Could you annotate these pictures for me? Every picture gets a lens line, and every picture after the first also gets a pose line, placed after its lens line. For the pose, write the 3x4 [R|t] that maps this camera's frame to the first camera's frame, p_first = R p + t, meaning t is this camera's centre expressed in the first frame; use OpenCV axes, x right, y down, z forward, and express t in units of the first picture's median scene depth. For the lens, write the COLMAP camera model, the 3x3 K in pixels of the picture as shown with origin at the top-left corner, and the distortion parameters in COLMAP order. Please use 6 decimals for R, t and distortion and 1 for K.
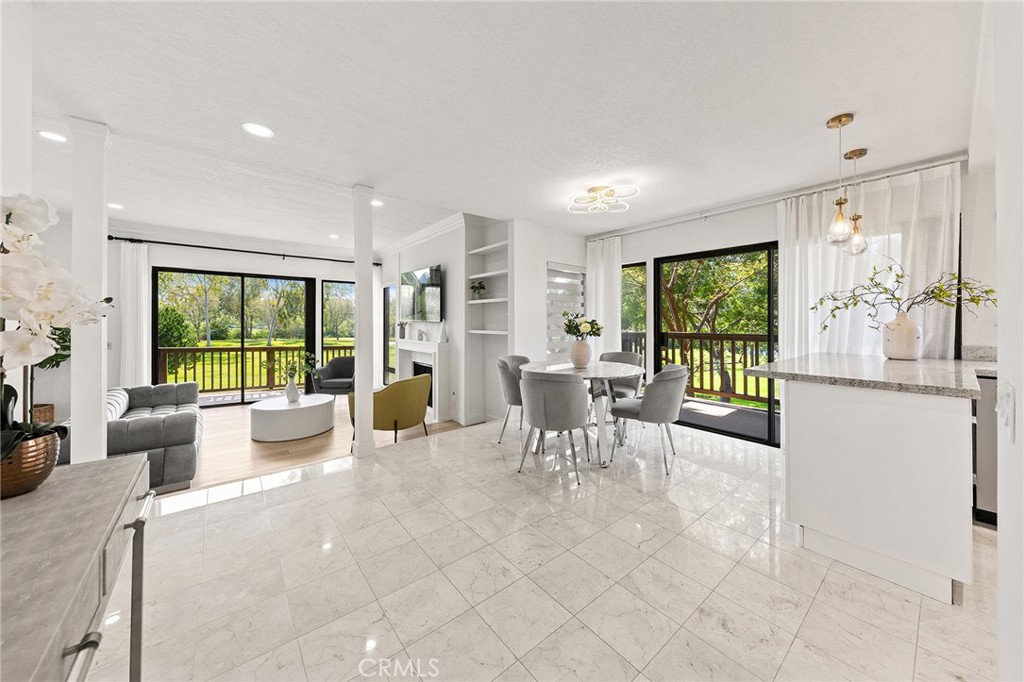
lens RADIAL K [[354.7, 0, 536.6], [0, 354.7, 317.9], [0, 0, 1]] dist [0.000060, 0.000014]
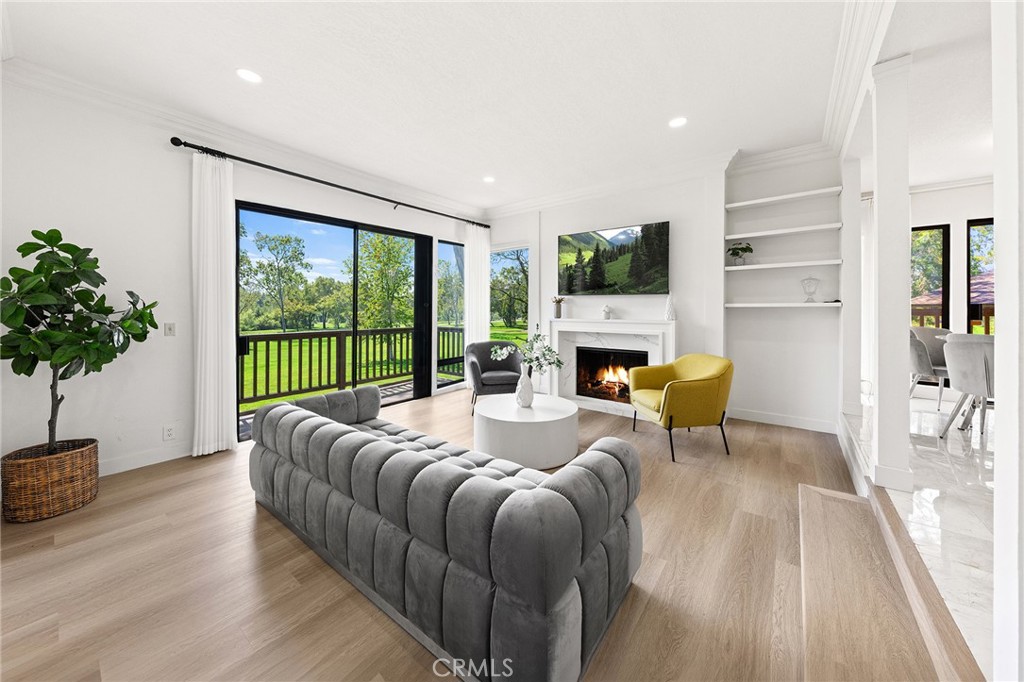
lens RADIAL K [[355.0, 0, 531.1], [0, 355.0, 307.5], [0, 0, 1]] dist [0.000548, 0.000046]
pose [[0.975632, -0.001209, 0.219412, -0.740645], [-0.001238, 0.999939, 0.011013, 0.031871], [-0.219412, -0.011017, 0.975570, 0.302356]]
